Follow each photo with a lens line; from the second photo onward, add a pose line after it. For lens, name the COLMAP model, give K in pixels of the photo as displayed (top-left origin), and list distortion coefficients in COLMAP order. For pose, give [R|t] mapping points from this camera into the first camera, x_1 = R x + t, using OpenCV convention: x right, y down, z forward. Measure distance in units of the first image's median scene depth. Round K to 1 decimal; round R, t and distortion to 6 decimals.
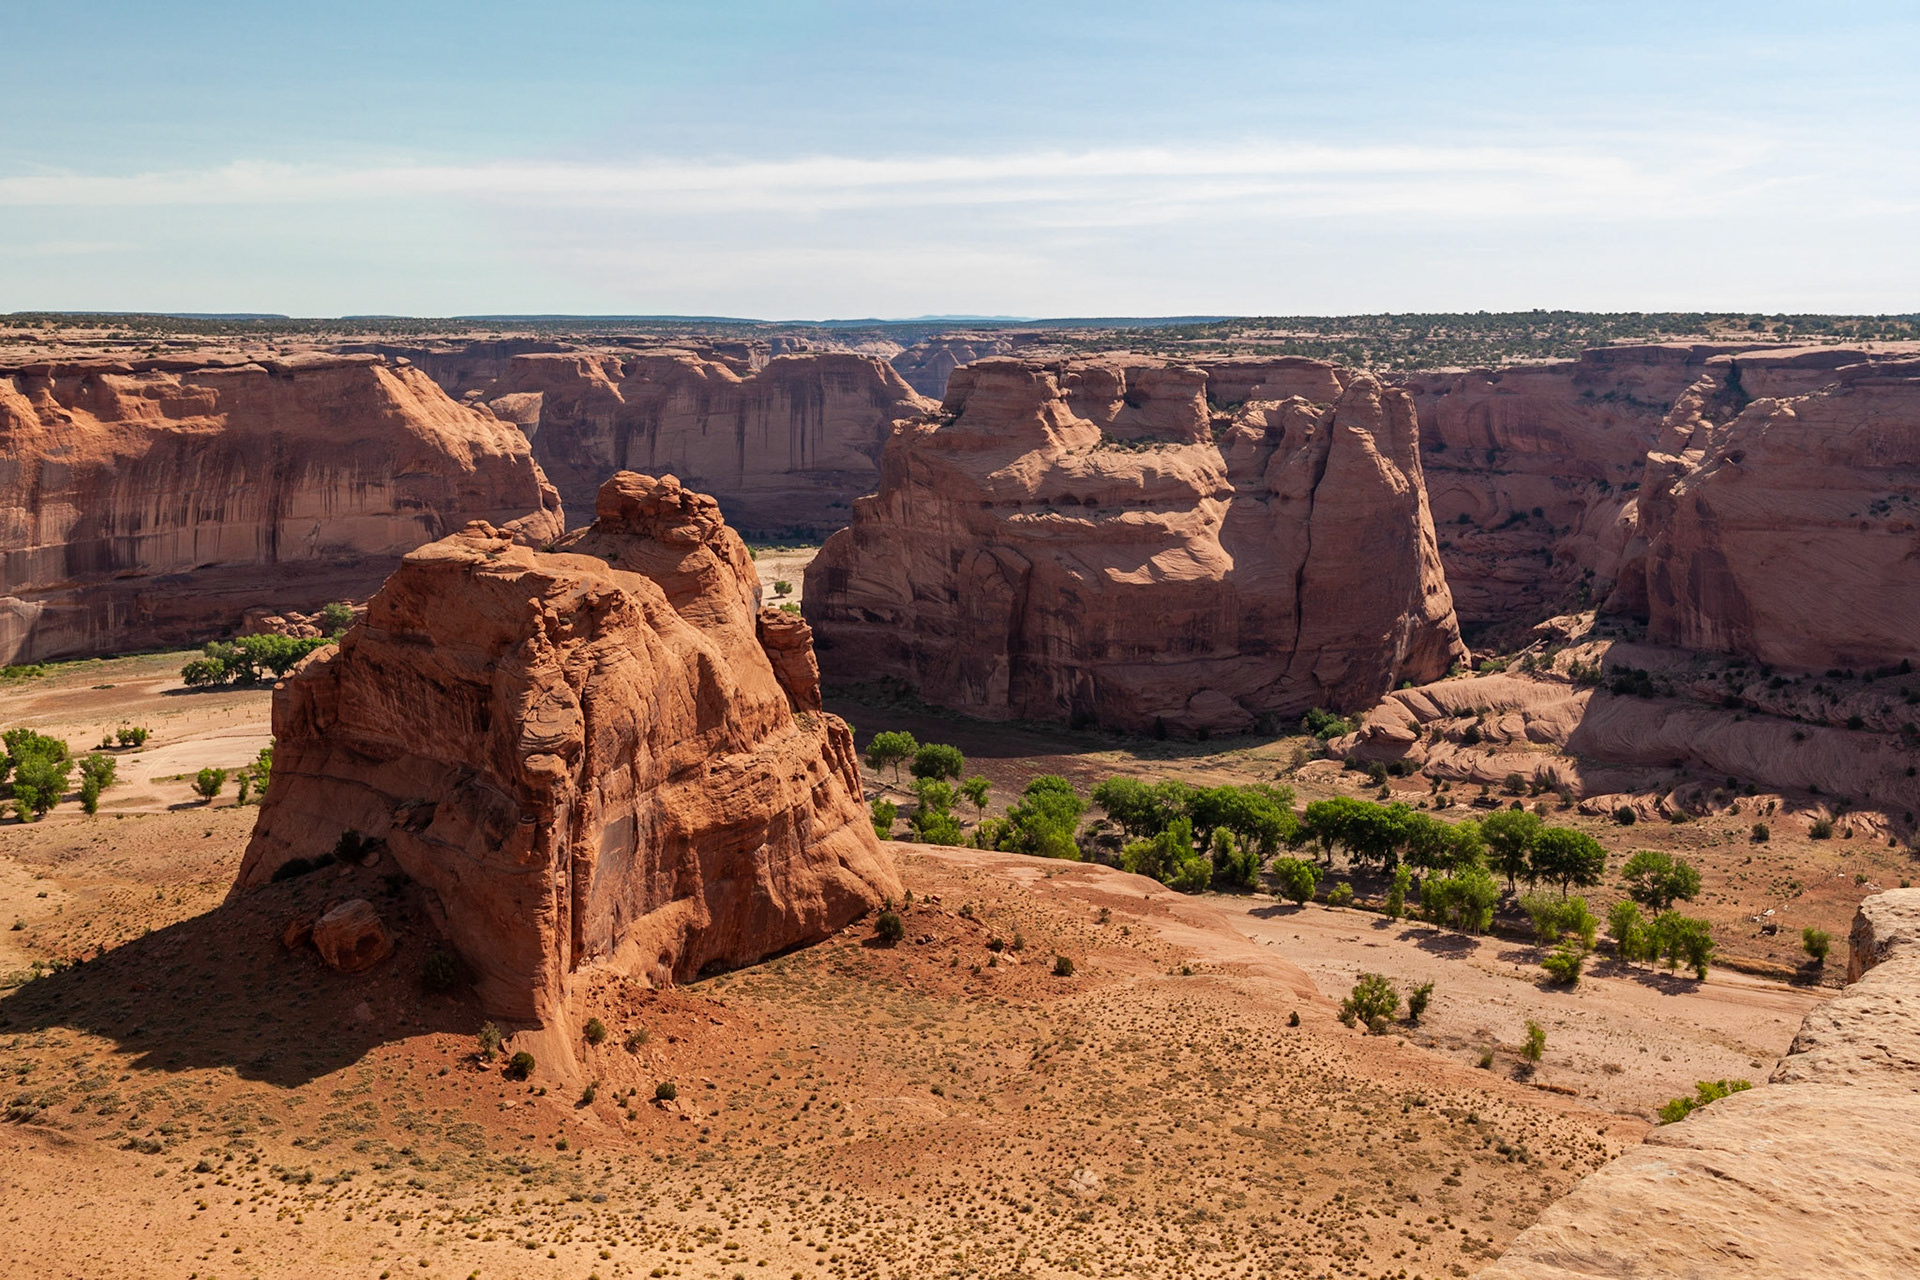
lens RADIAL K [[1858.8, 0, 1002.1], [0, 1858.8, 609.4], [0, 0, 1]] dist [0.008463, -0.007117]
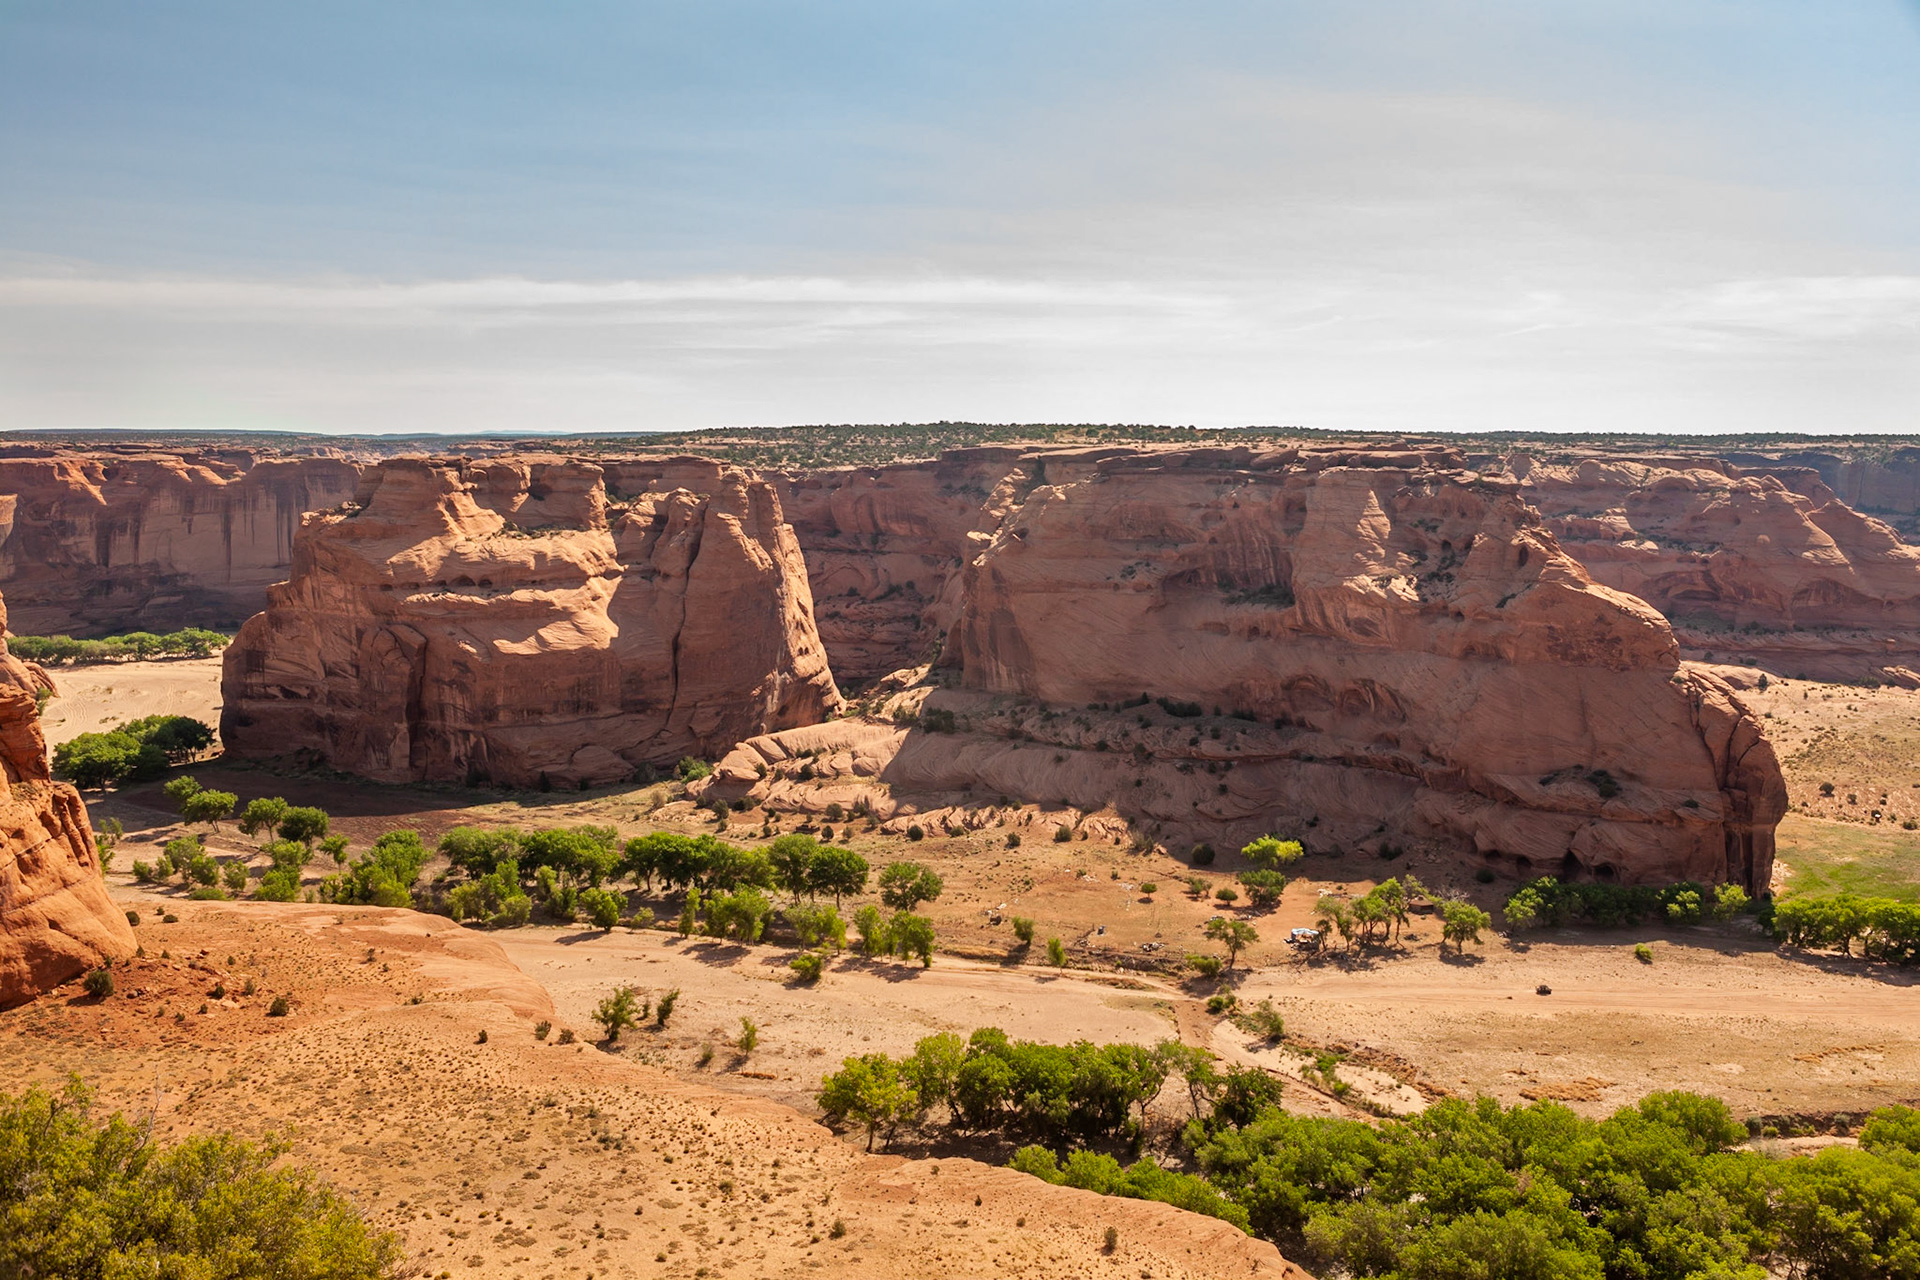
lens RADIAL K [[1584.8, 0, 960.4], [0, 1584.8, 618.5], [0, 0, 1]] dist [-0.006062, 0.009793]
pose [[0.966230, -0.028492, 0.256102, 0.087924], [0.038234, 0.998719, -0.033142, 0.006906], [-0.254829, 0.041814, 0.966082, 0.006838]]
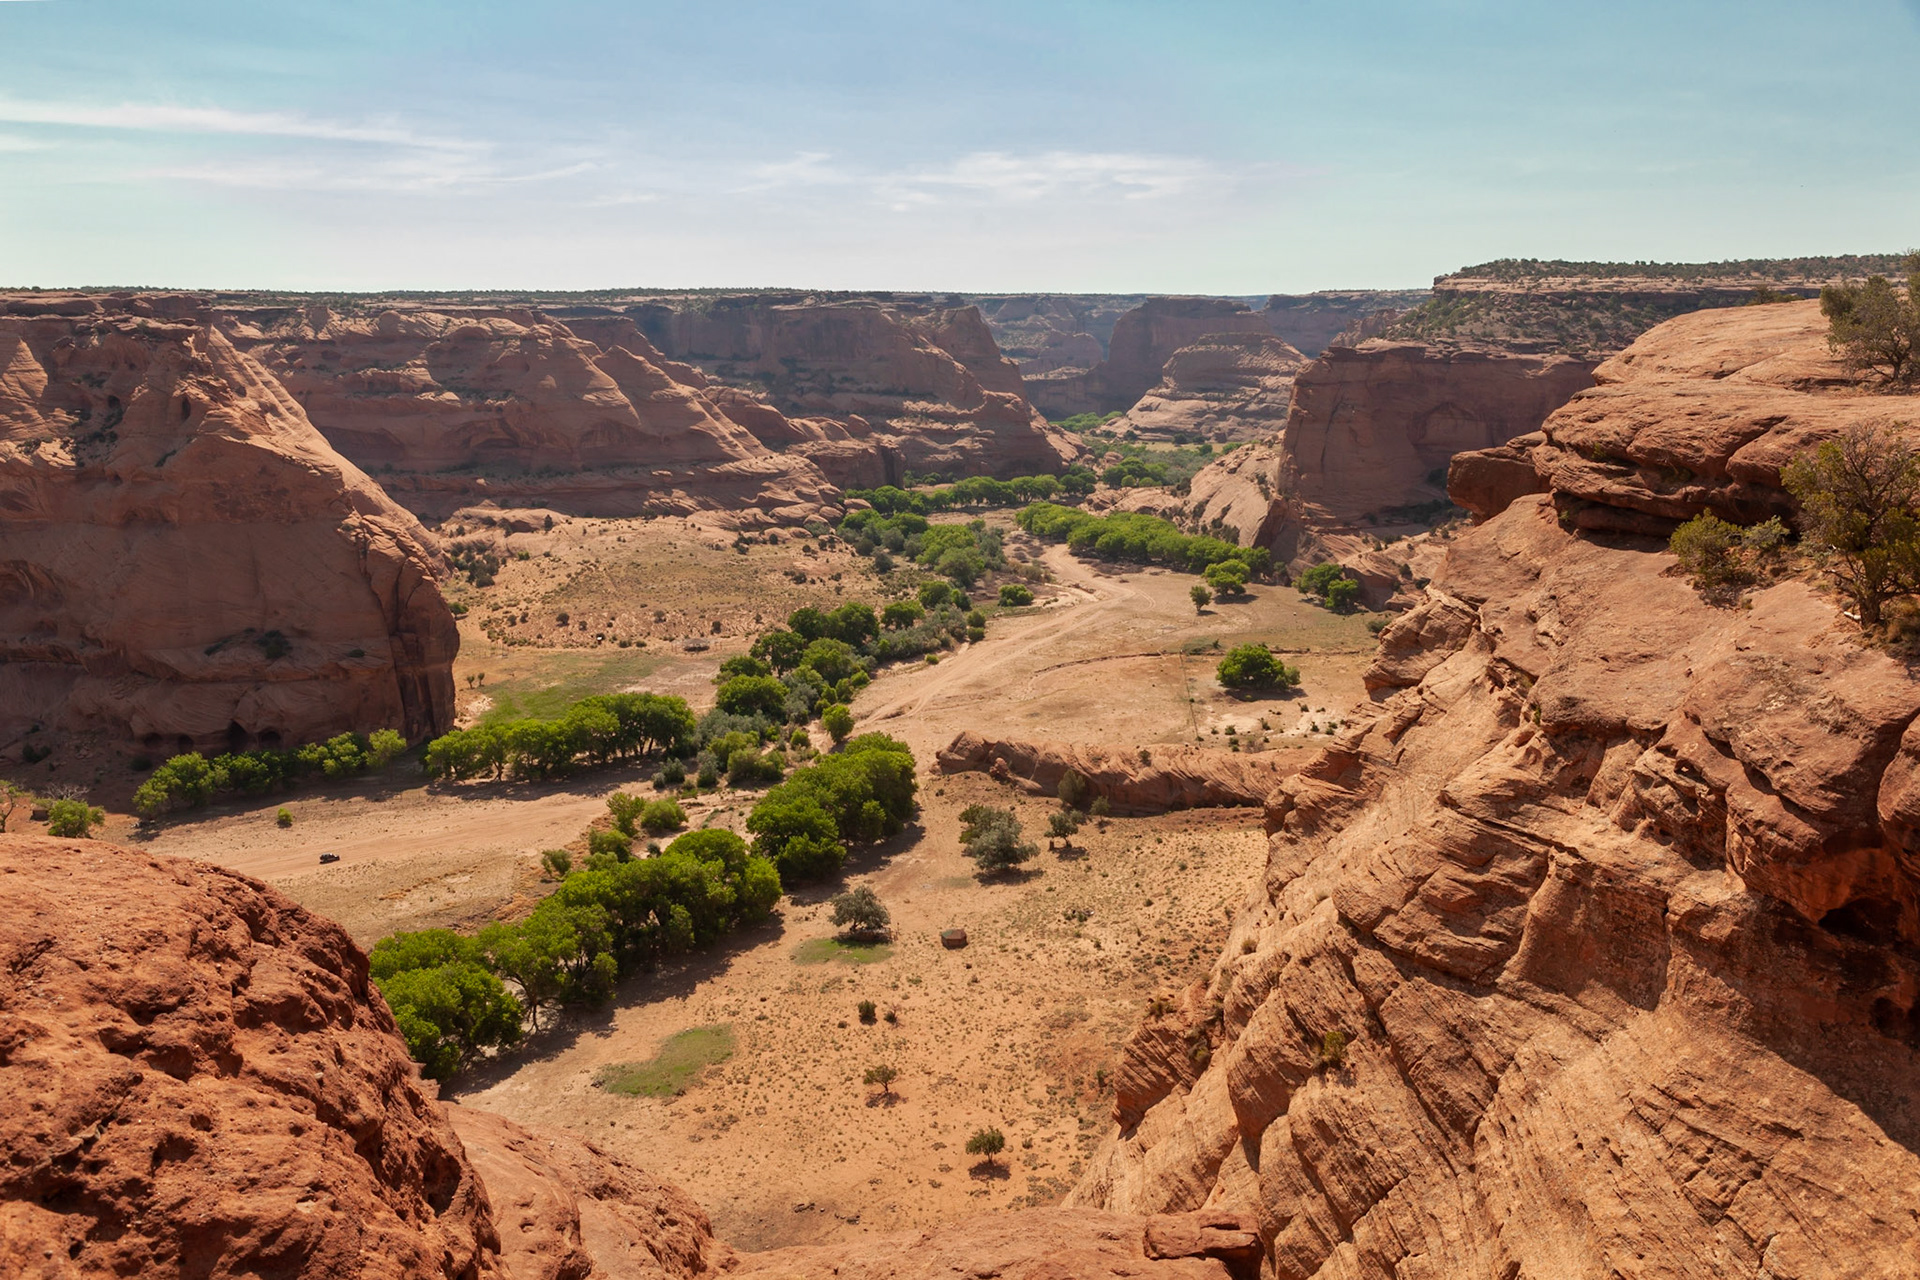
lens RADIAL K [[1584.8, 0, 960.4], [0, 1584.8, 618.5], [0, 0, 1]] dist [-0.006062, 0.009793]
pose [[0.641678, -0.160250, 0.750046, 0.240594], [0.129377, 0.986531, 0.100091, 0.029252], [-0.755984, 0.032812, 0.653768, -0.037977]]
